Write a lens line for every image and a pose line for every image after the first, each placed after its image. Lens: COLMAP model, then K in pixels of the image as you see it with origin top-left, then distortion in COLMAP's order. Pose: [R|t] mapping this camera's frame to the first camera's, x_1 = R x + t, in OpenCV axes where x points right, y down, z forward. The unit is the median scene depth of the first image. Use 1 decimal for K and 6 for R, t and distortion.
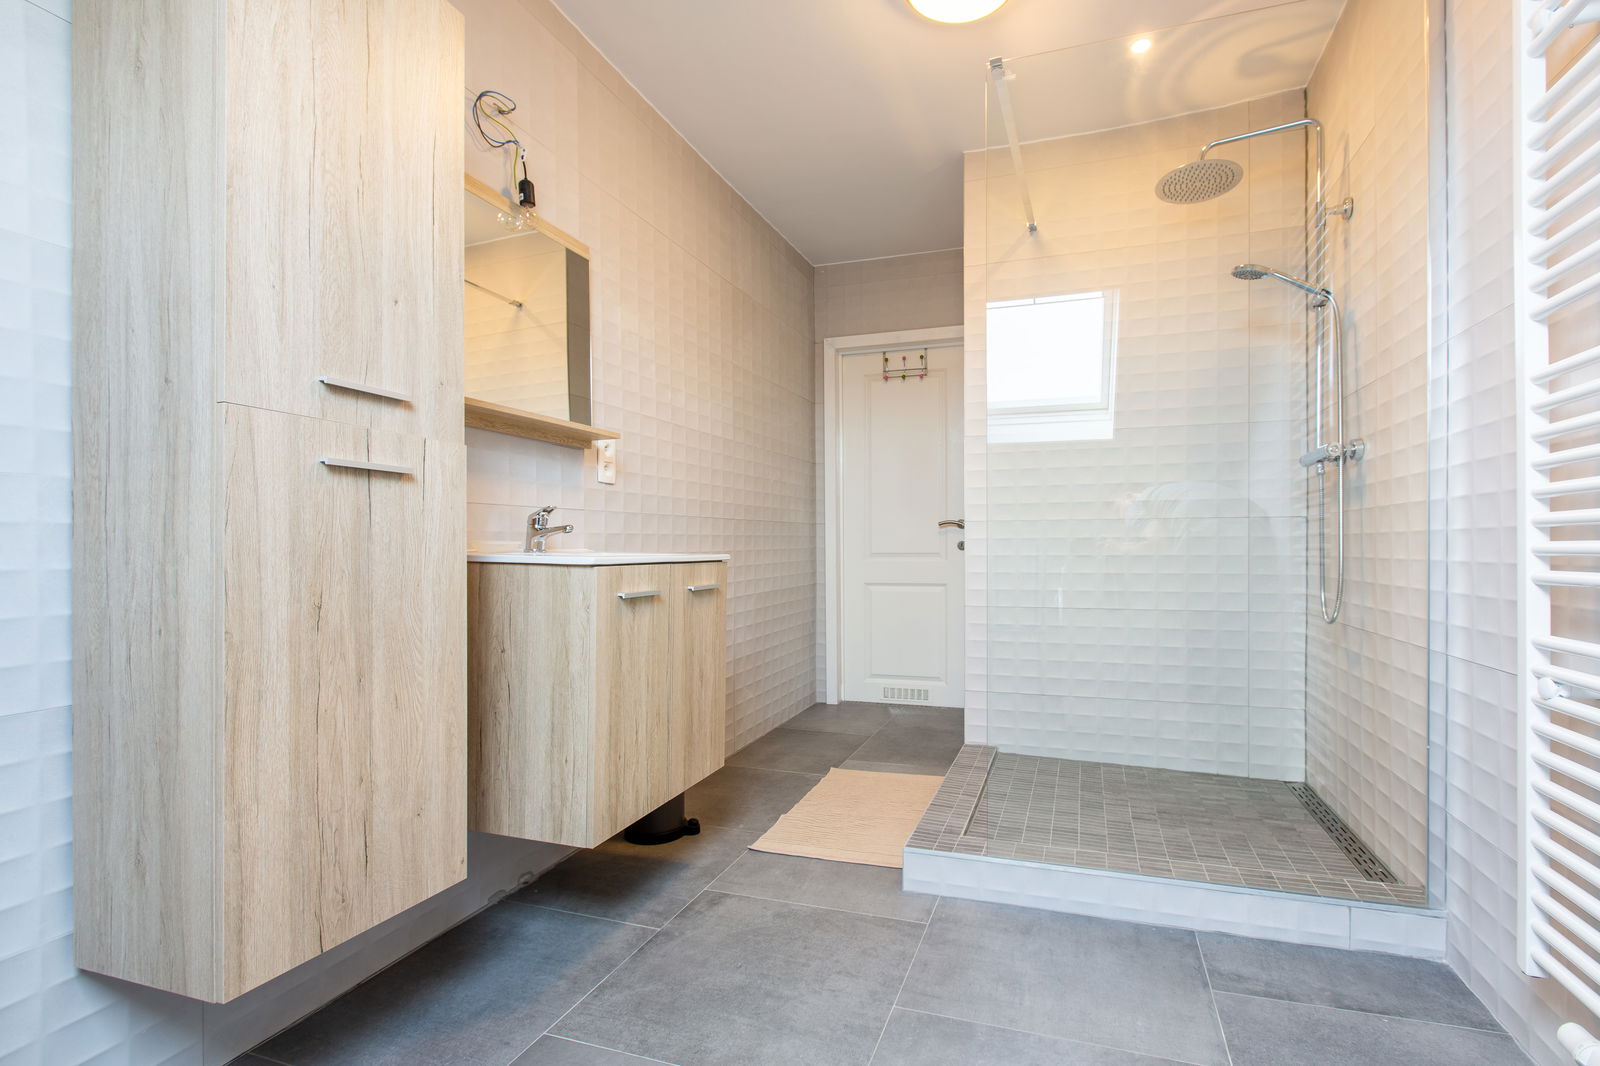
lens RADIAL K [[717.5, 0, 800.9], [0, 717.5, 537.9], [0, 0, 1]] dist [-0.005516, 0.001268]
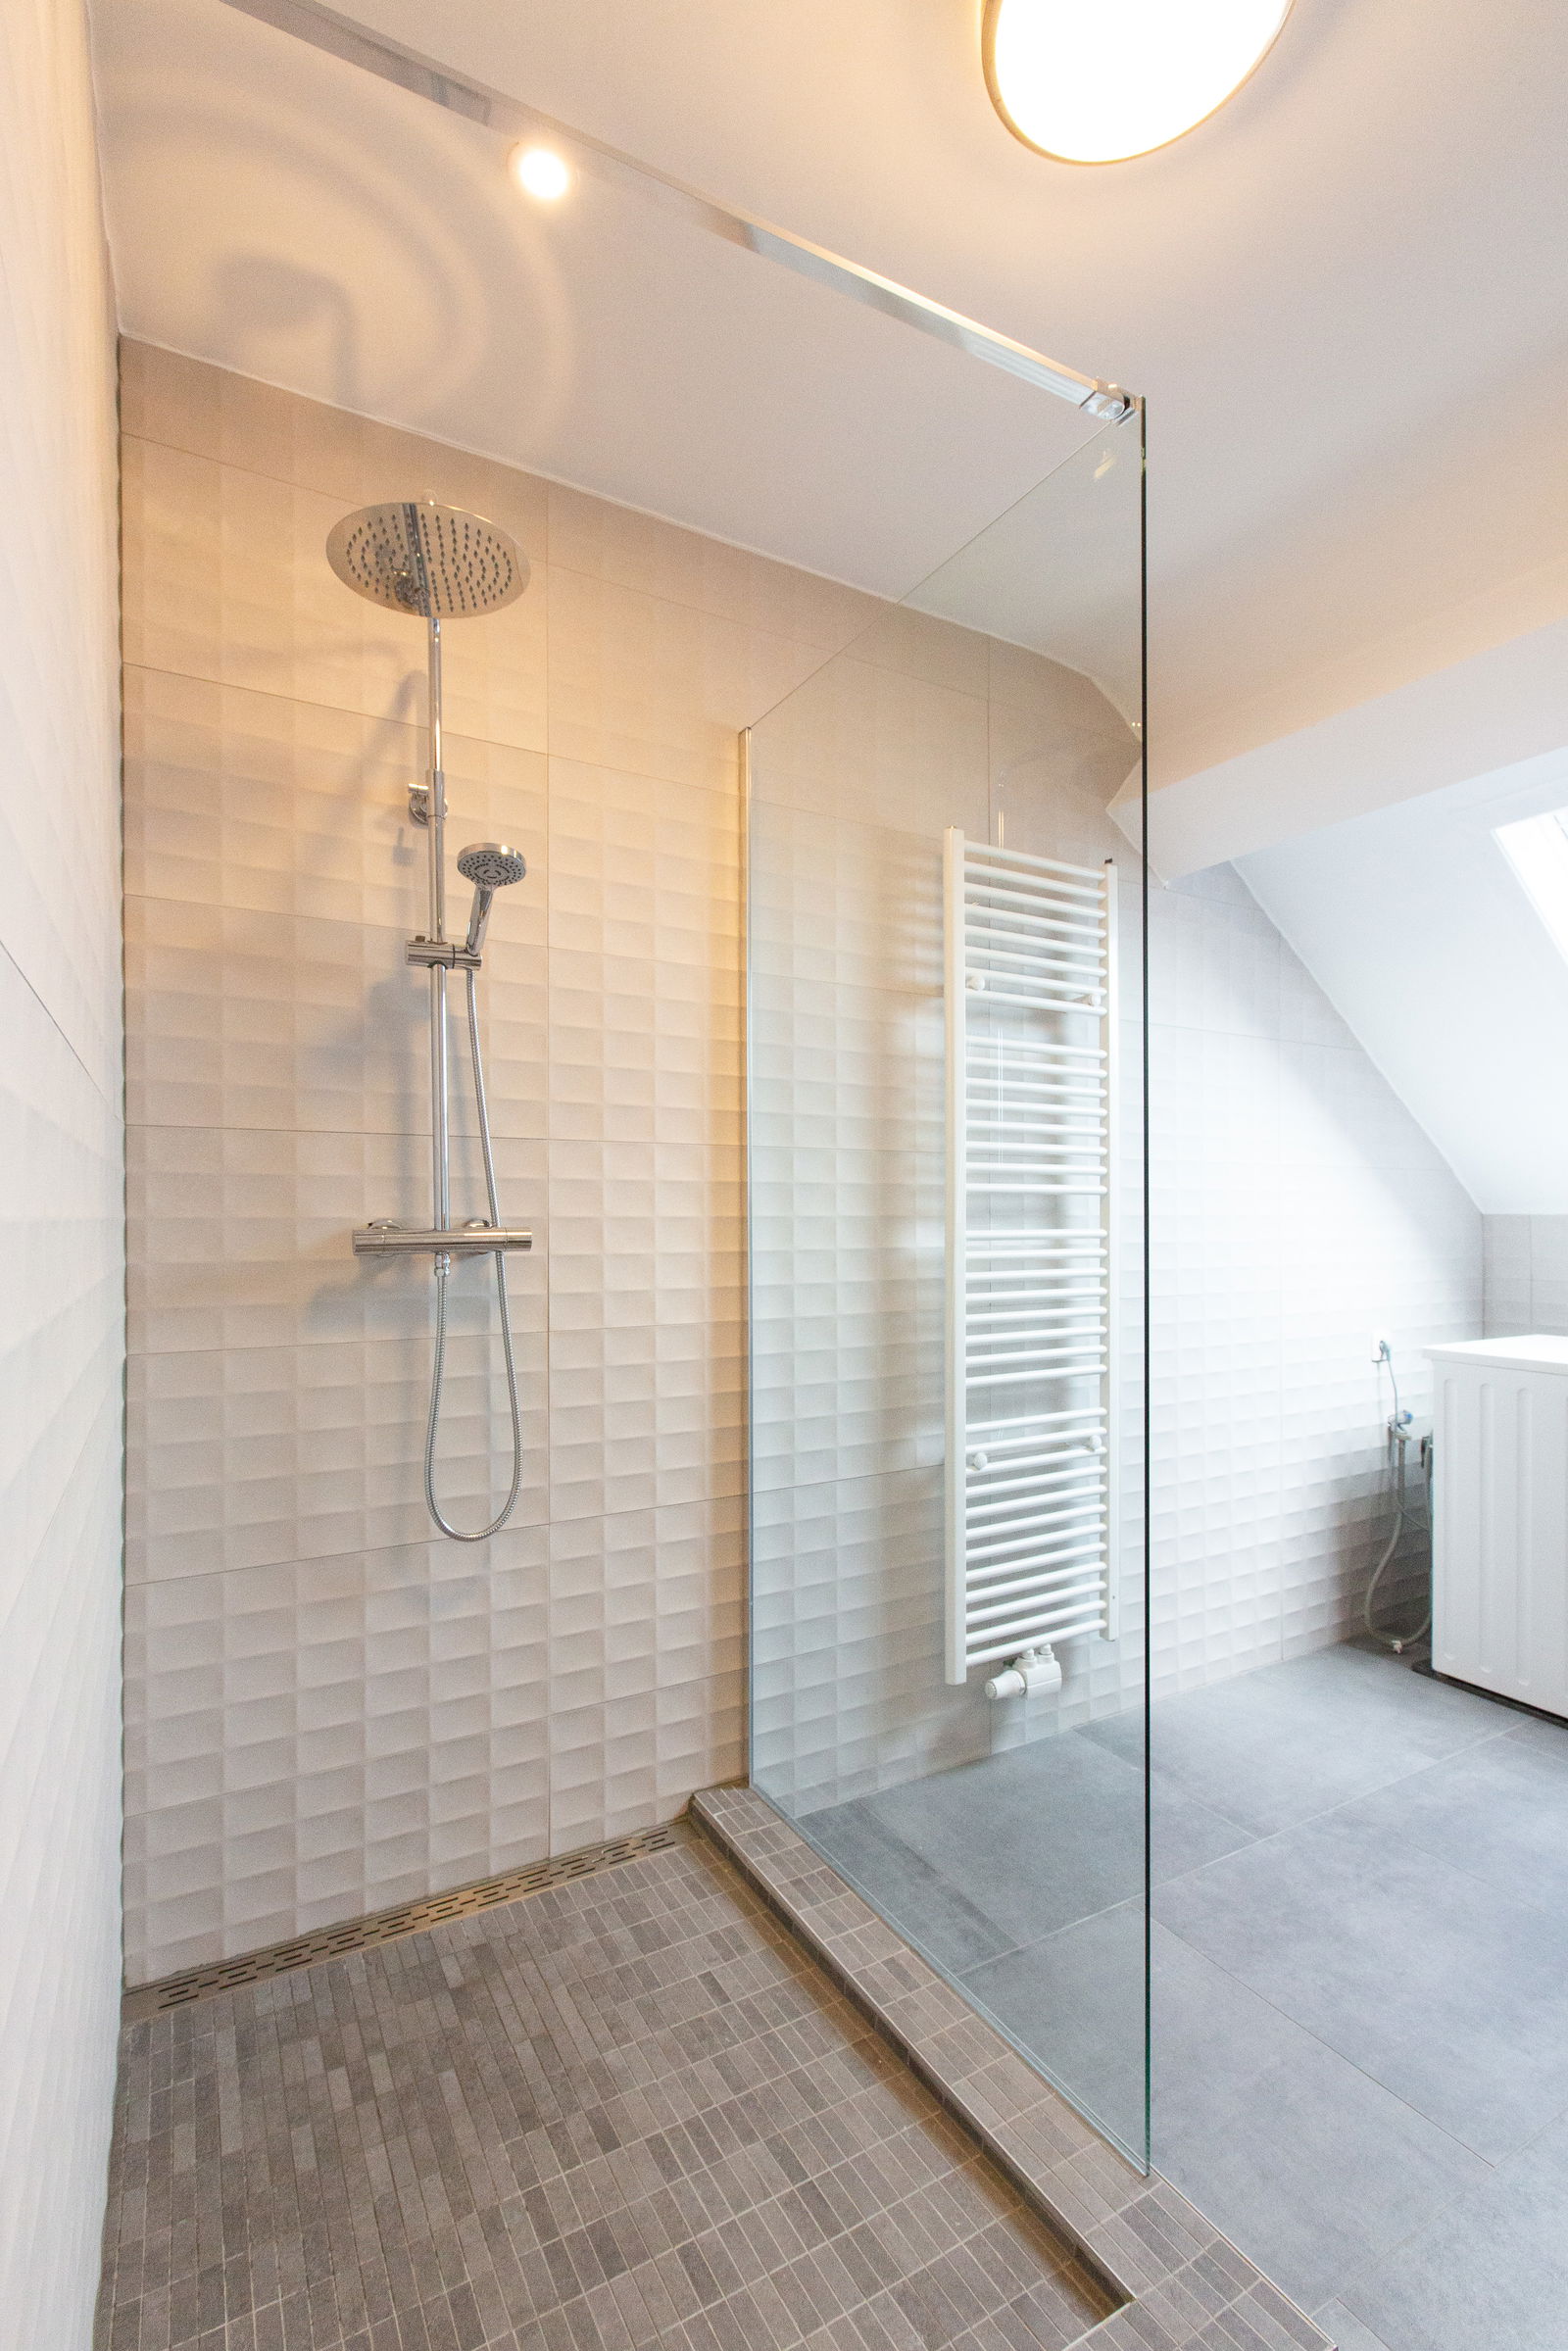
lens RADIAL K [[1054.2, 0, 766.9], [0, 1054.2, 1227.7], [0, 0, 1]] dist [-0.005516, 0.001268]
pose [[-0.771066, 0.000350, 0.636755, 0.023889], [0.000816, 1.000000, 0.000439, -0.129714], [-0.636754, 0.000859, -0.771066, 1.462283]]
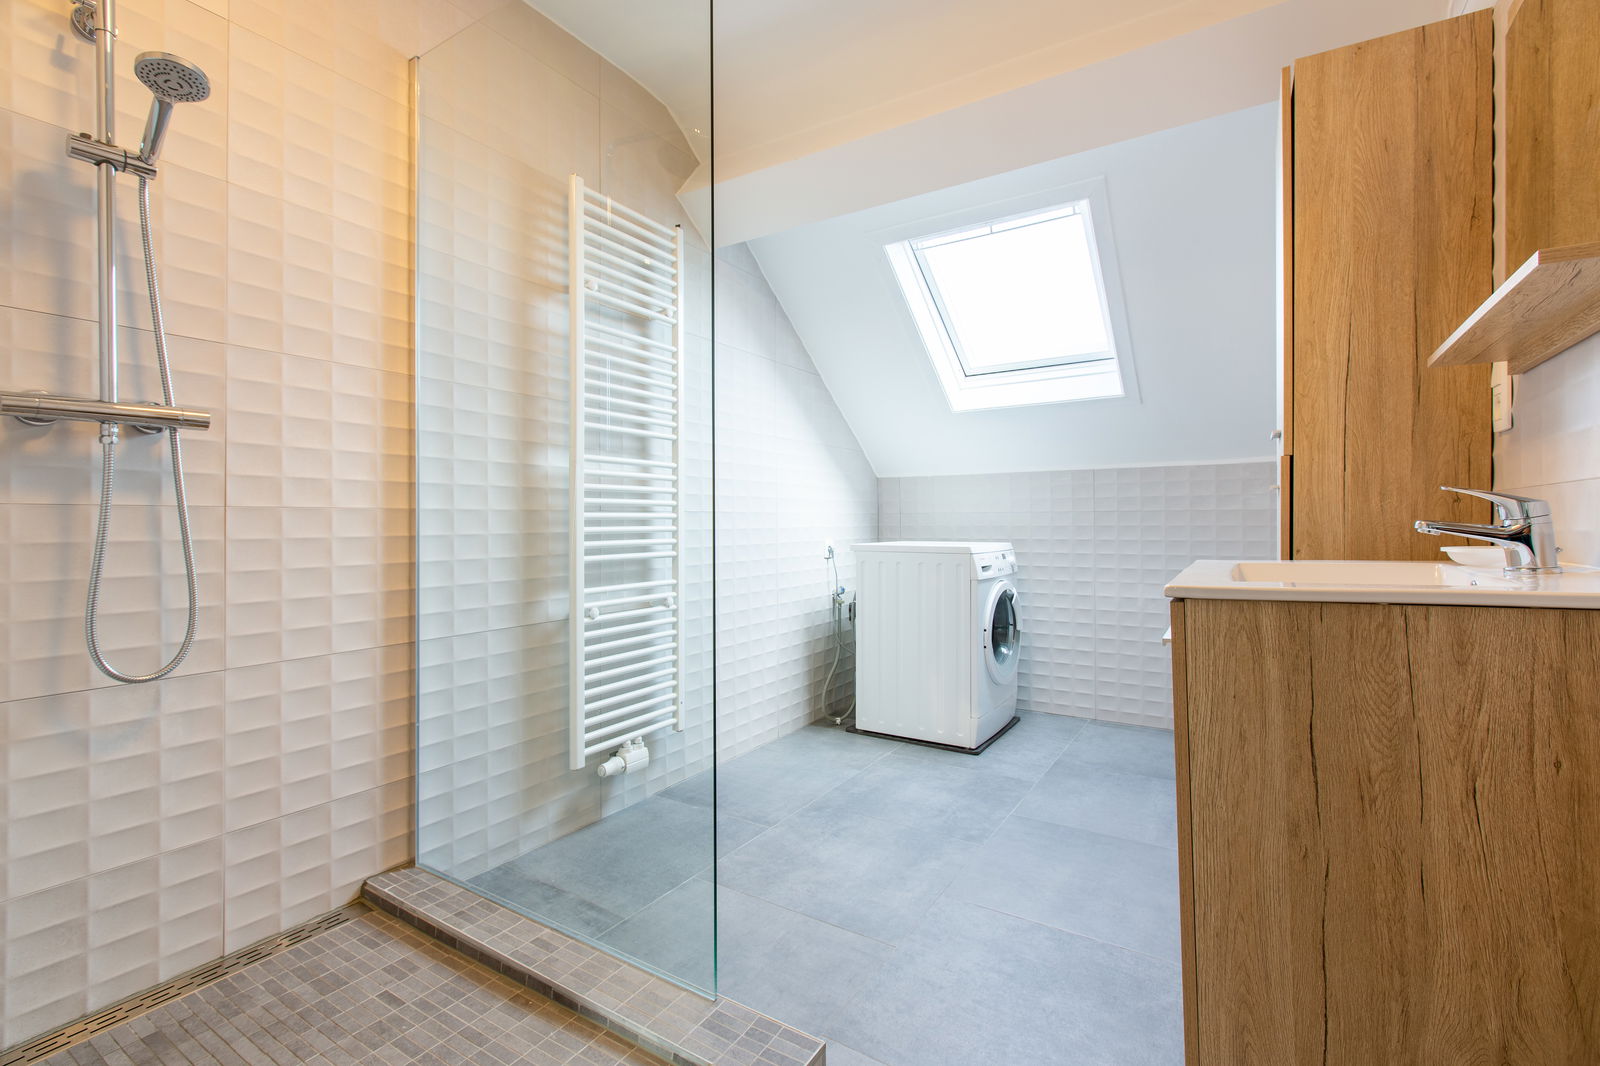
lens RADIAL K [[717.5, 0, 792.7], [0, 717.5, 522.6], [0, 0, 1]] dist [-0.005516, 0.001268]
pose [[-0.979944, 0.004796, 0.199215, 0.040935], [0.002684, 0.999937, -0.010867, -0.013557], [-0.199255, -0.010114, -0.979896, 1.476610]]
